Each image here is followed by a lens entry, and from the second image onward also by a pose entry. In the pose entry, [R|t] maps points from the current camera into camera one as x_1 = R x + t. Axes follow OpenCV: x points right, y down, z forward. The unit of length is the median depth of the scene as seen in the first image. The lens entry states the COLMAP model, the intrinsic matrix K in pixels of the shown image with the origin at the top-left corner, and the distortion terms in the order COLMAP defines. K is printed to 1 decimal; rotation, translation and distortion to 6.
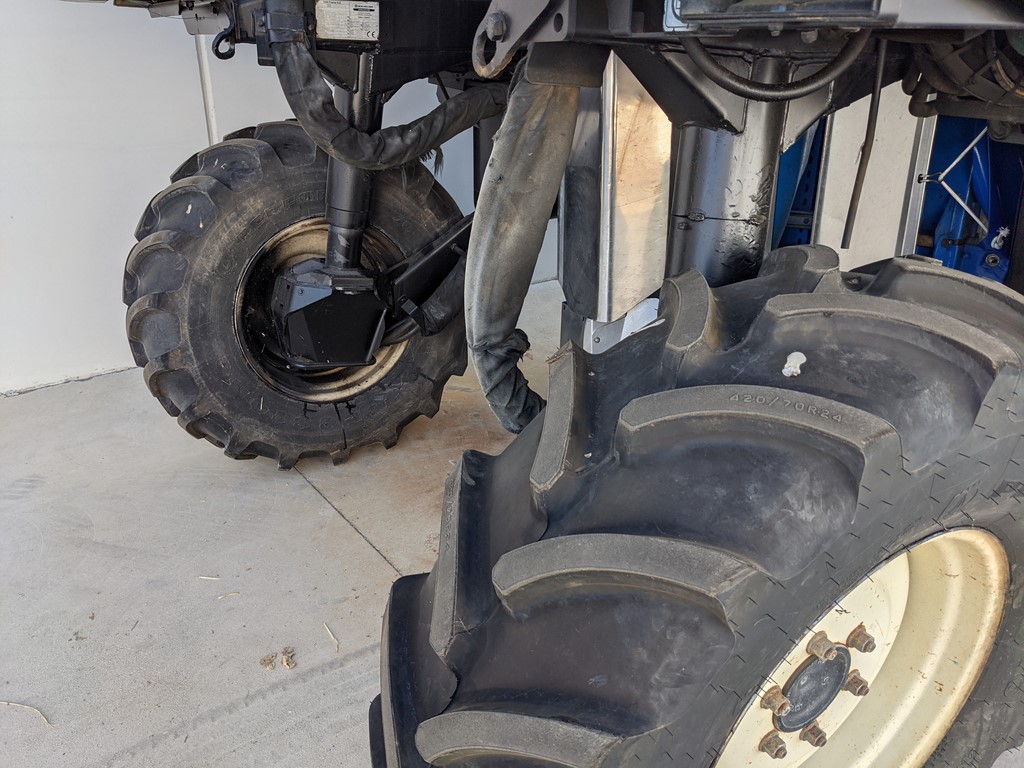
lens RADIAL K [[804.9, 0, 487.2], [0, 804.9, 387.5], [0, 0, 1]] dist [0.062086, -0.098991]
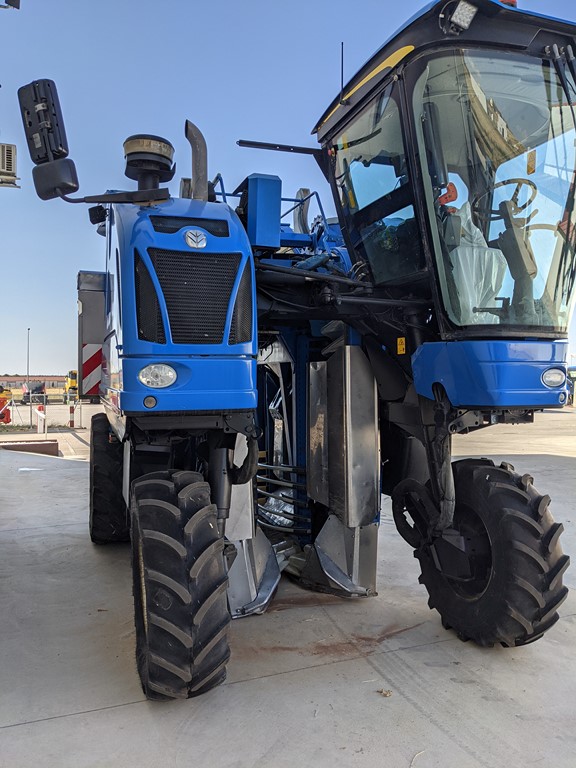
lens RADIAL K [[604.8, 0, 283.9], [0, 604.8, 381.7], [0, 0, 1]] dist [0.062949, -0.104026]
pose [[0.204058, -0.001943, 0.978957, -1.735806], [0.382689, 0.920583, -0.077942, -0.372716], [-0.901060, 0.390541, 0.188596, 0.551460]]
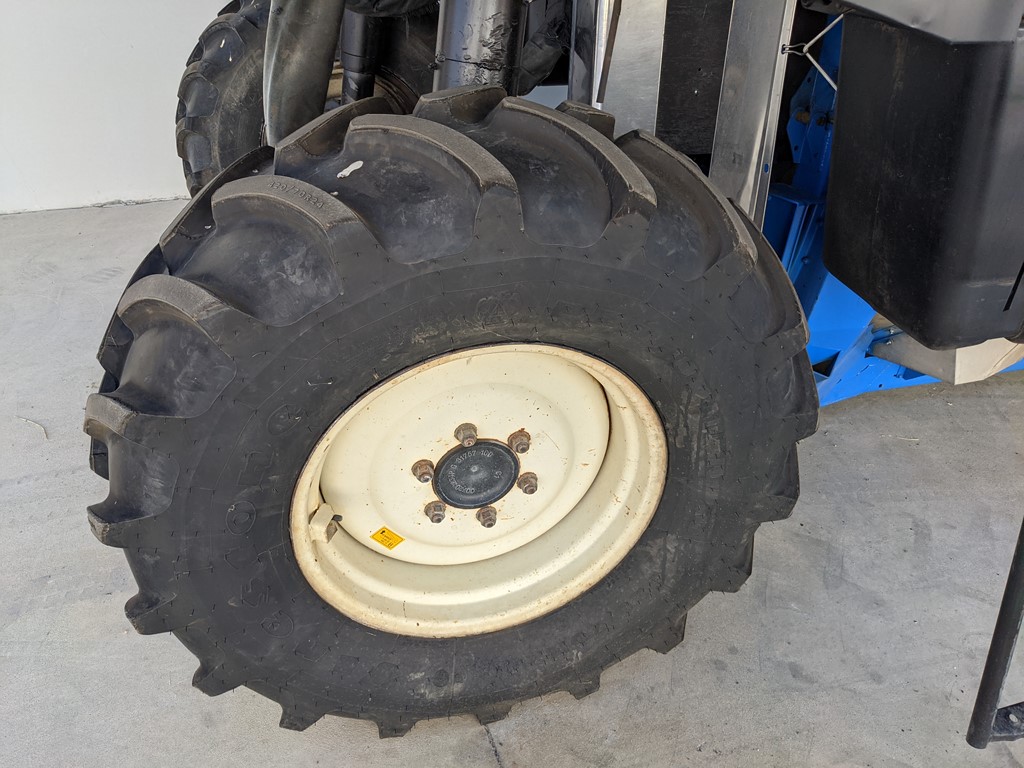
lens RADIAL K [[806.1, 0, 489.2], [0, 806.1, 379.4], [0, 0, 1]] dist [0.064769, -0.101554]
pose [[0.960652, 0.161259, -0.226148, 0.354939], [-0.130422, 0.980751, 0.145322, 0.030214], [0.245229, -0.110109, 0.963192, -0.066407]]
